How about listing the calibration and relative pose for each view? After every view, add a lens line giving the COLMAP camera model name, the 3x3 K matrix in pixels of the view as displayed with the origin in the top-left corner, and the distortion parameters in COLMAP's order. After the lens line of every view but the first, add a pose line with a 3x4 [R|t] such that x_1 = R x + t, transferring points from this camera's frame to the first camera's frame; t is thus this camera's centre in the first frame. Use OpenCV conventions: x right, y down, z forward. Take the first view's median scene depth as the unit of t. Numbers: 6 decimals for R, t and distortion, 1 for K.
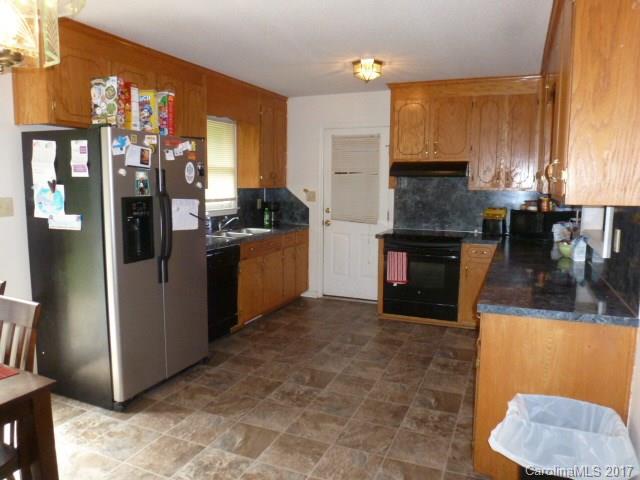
lens RADIAL K [[461.2, 0, 323.2], [0, 461.2, 242.5], [0, 0, 1]] dist [-0.052603, 0.005365]
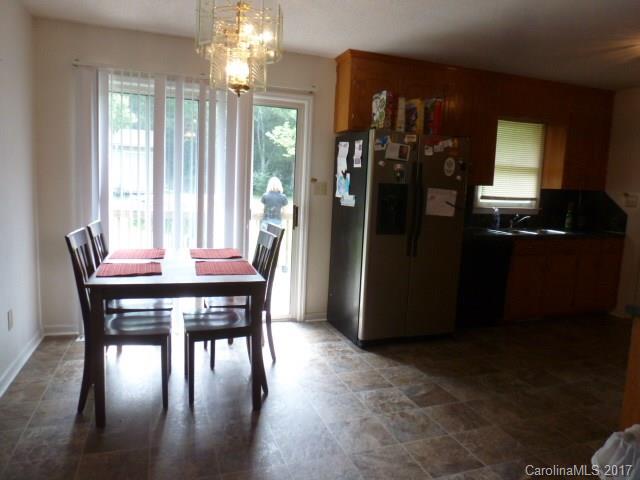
lens RADIAL K [[461.2, 0, 323.2], [0, 461.2, 242.5], [0, 0, 1]] dist [-0.052603, 0.005365]
pose [[0.677419, 0.108780, -0.727509, 0.379915], [-0.125829, 0.991564, 0.031098, 0.043532], [0.724755, 0.070476, 0.685393, -0.003134]]
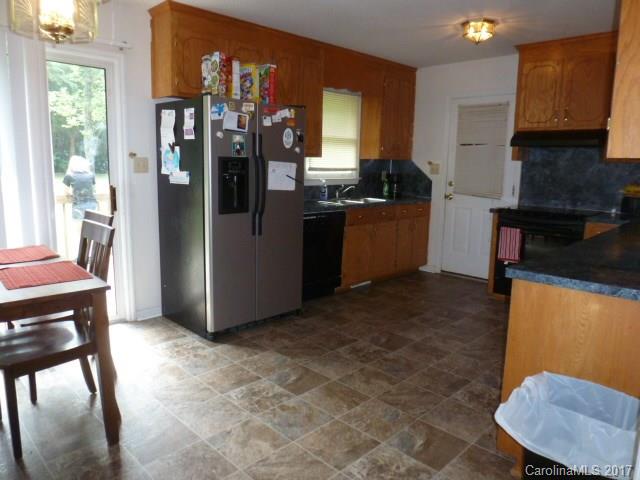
lens RADIAL K [[461.2, 0, 323.2], [0, 461.2, 242.5], [0, 0, 1]] dist [-0.052603, 0.005365]
pose [[0.927792, 0.073647, -0.365757, 0.223584], [-0.059850, 0.997007, 0.048935, 0.040677], [0.368266, -0.023511, 0.929423, 0.005973]]
